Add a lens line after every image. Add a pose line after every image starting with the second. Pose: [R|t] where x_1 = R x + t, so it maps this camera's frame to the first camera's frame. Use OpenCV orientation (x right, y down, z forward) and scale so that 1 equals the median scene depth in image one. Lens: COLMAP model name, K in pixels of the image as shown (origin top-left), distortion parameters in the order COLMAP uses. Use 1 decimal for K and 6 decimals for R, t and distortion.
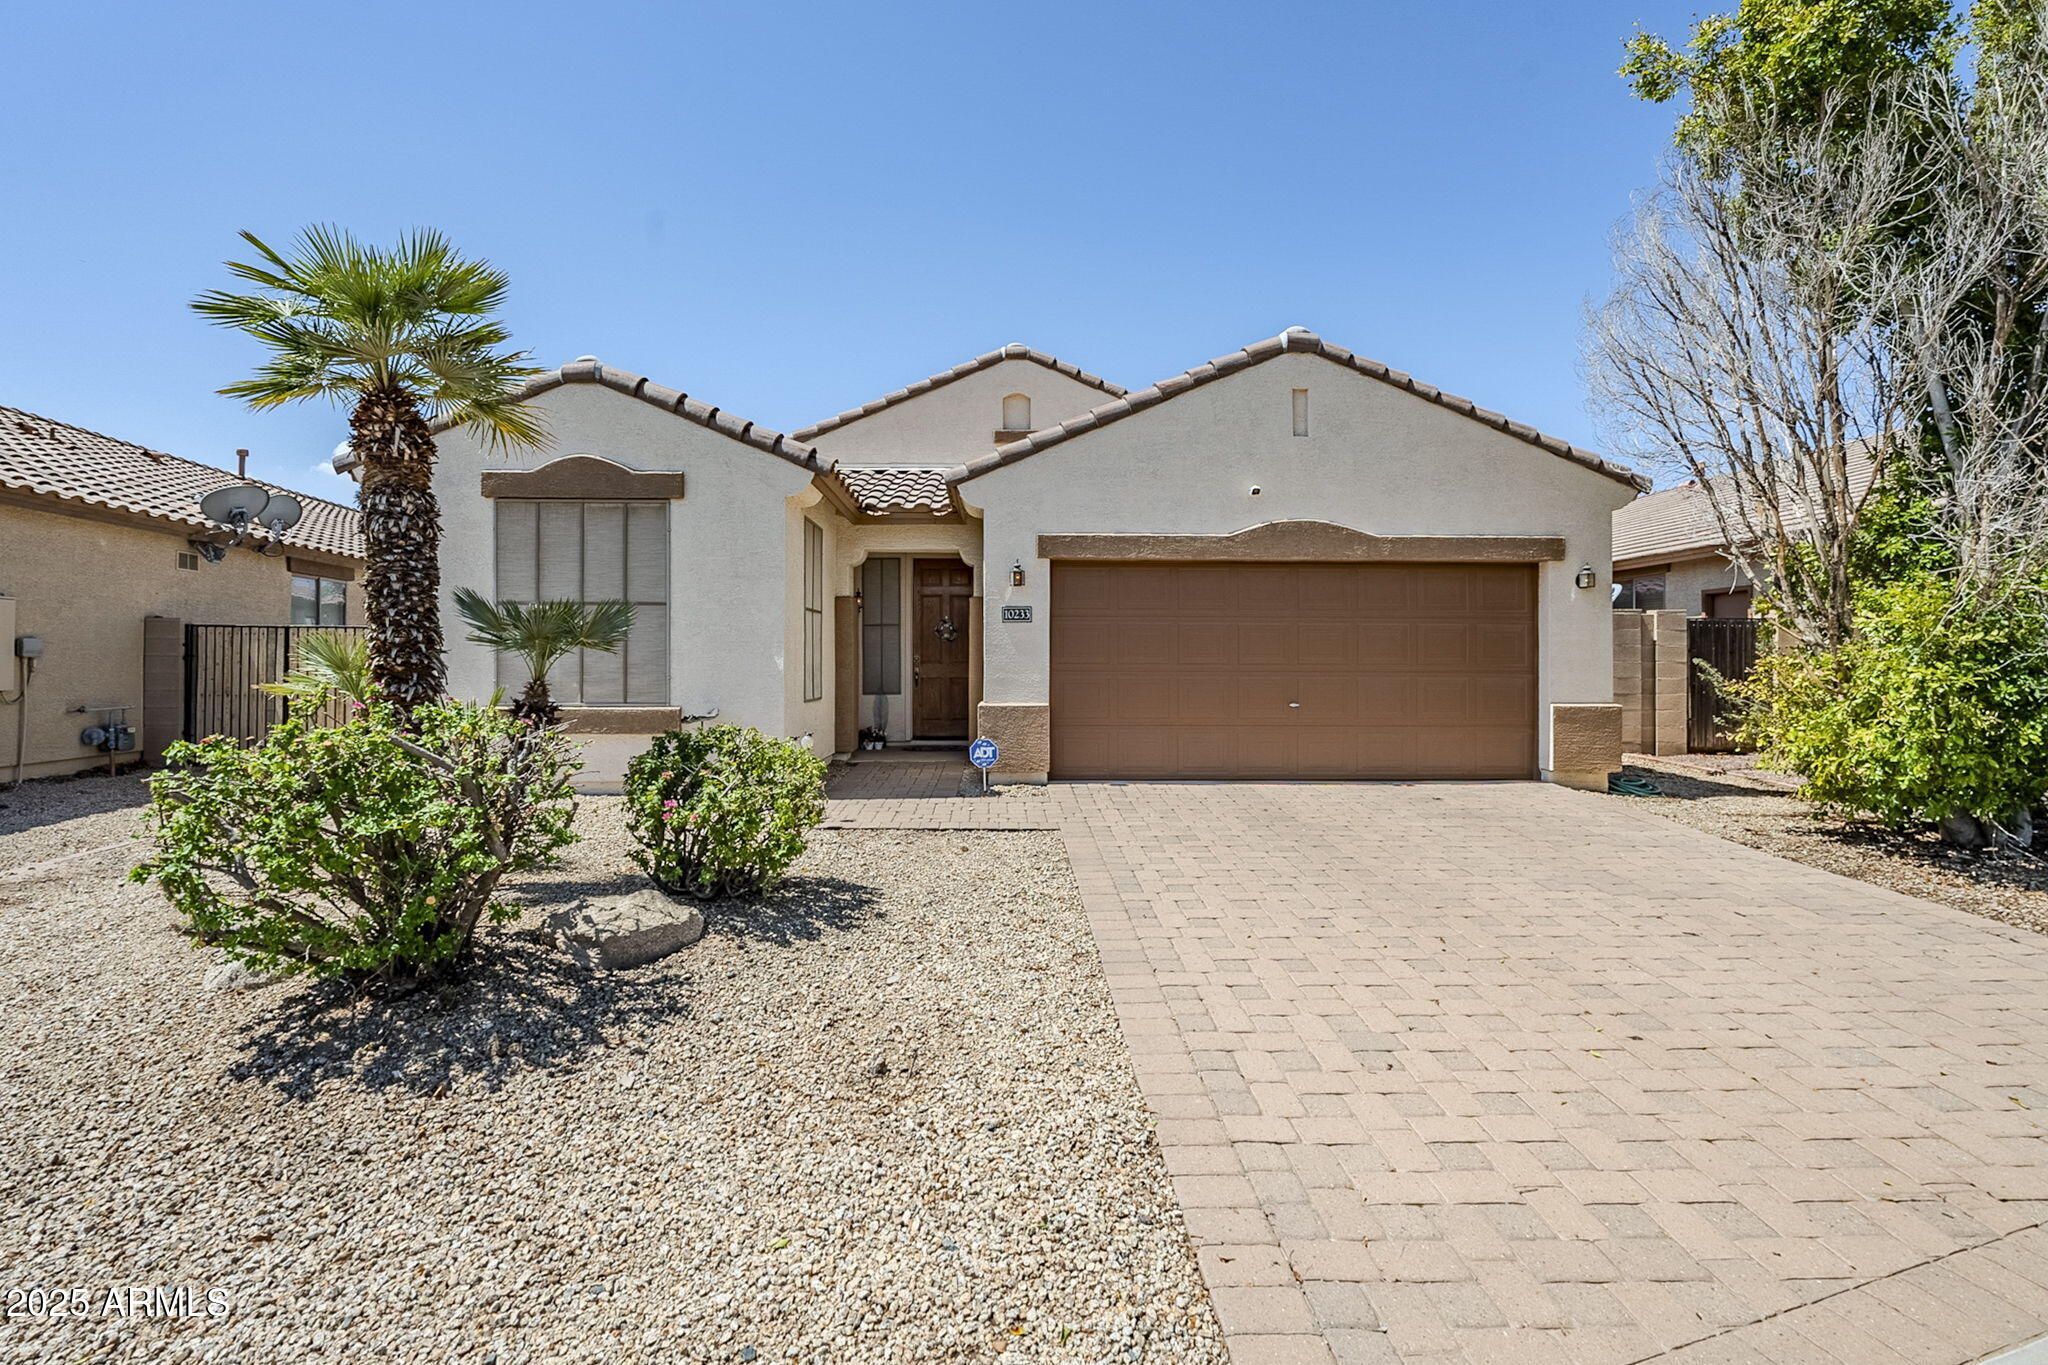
lens RADIAL K [[943.7, 0, 1029.4], [0, 943.7, 637.8], [0, 0, 1]] dist [0.001233, 0.000177]
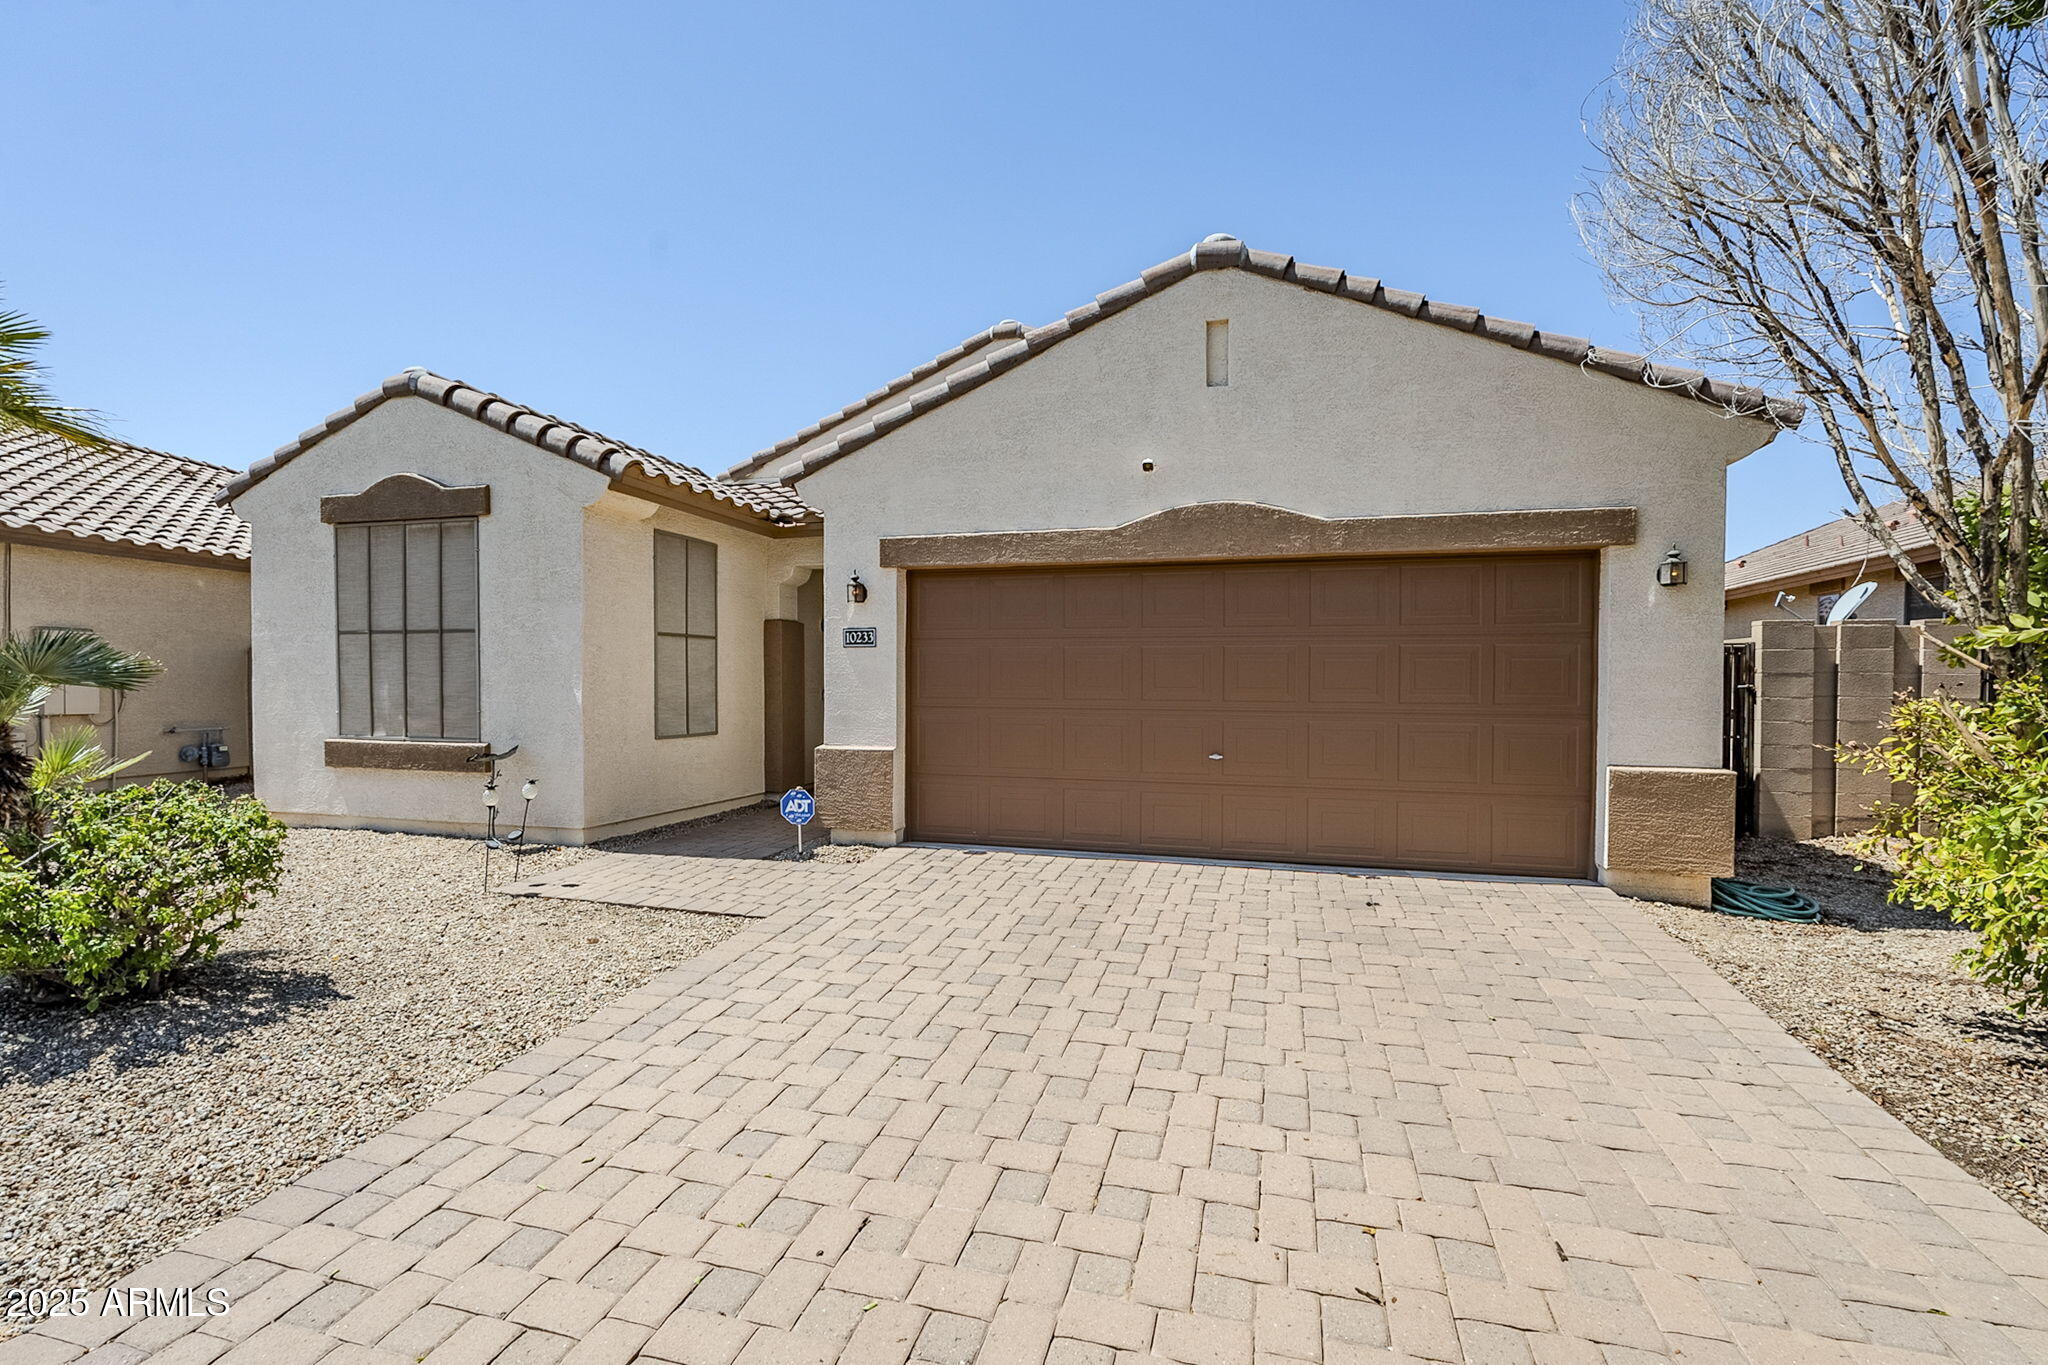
lens RADIAL K [[929.0, 0, 1024.0], [0, 929.0, 682.5], [0, 0, 1]] dist [0.000574, -0.000236]
pose [[0.953678, 0.003116, -0.300813, 0.362574], [0.003688, 0.999750, 0.022047, -0.003174], [0.300807, -0.022135, 0.953428, 0.273624]]
